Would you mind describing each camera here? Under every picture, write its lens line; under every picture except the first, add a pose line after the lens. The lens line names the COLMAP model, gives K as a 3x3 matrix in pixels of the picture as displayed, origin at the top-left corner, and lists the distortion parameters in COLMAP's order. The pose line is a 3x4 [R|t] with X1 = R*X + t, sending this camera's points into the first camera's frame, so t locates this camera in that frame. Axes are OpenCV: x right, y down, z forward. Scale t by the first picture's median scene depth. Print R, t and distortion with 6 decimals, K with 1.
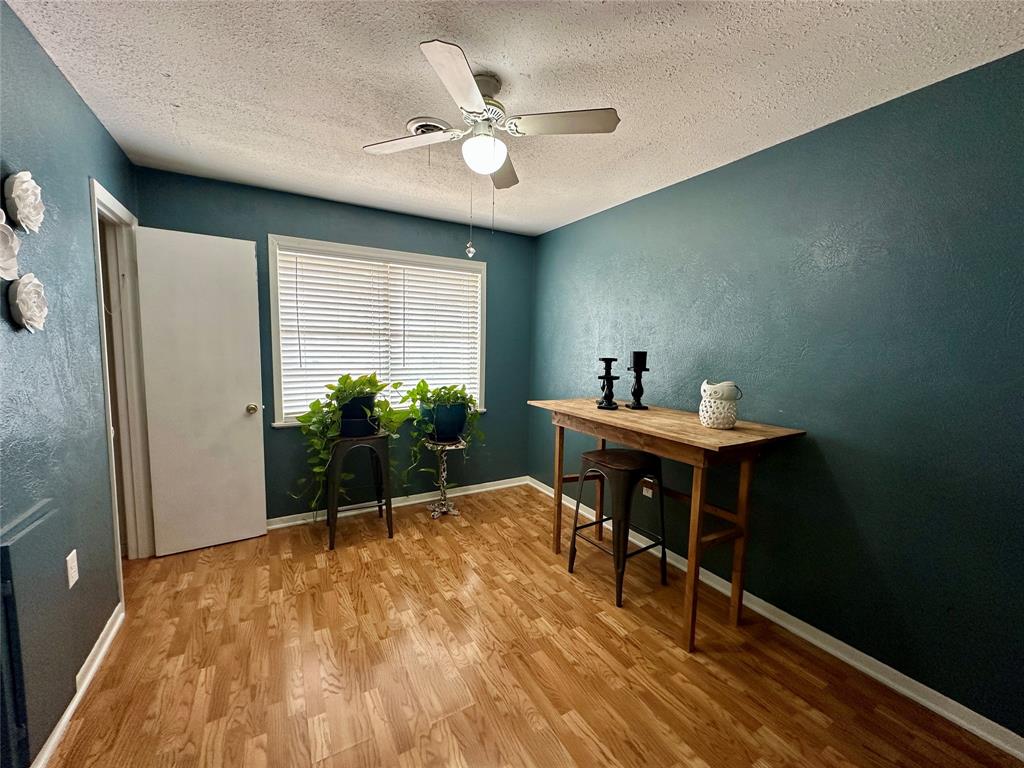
lens RADIAL K [[413.3, 0, 511.4], [0, 413.3, 384.6], [0, 0, 1]] dist [-0.001883, -0.000697]
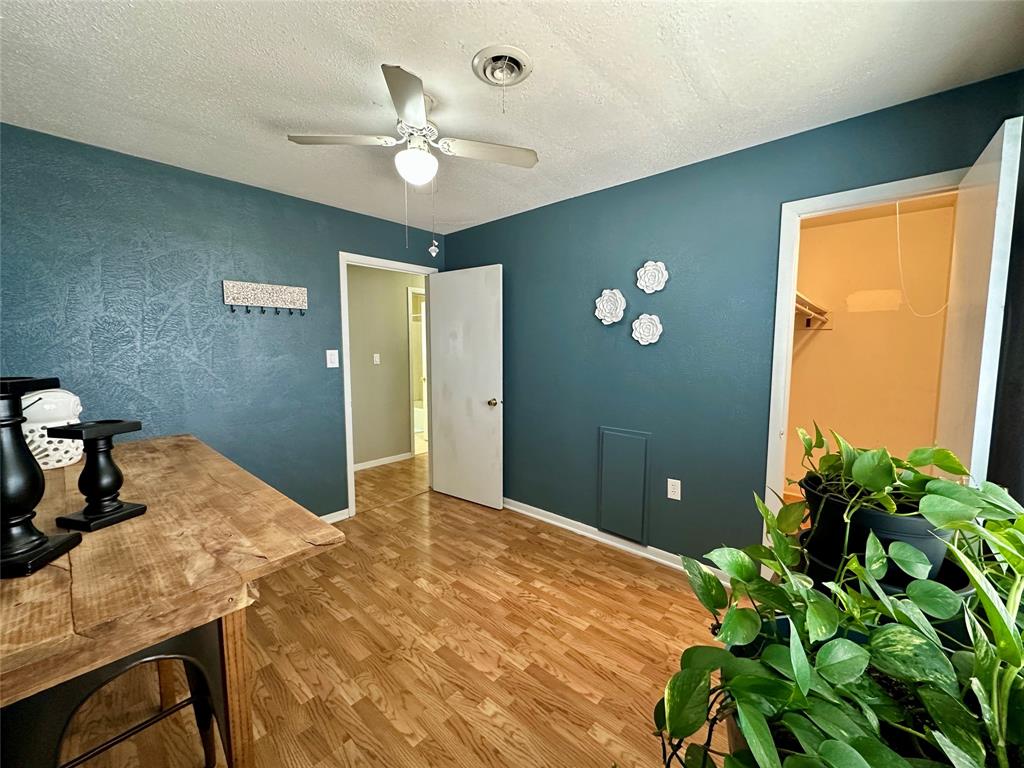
lens RADIAL K [[413.3, 0, 513.5], [0, 413.3, 383.5], [0, 0, 1]] dist [-0.001883, -0.000697]
pose [[-0.952093, 0.006326, -0.305743, 0.021940], [-0.050019, 0.983100, 0.176102, -0.181598], [0.301690, 0.182959, -0.935687, 1.931621]]
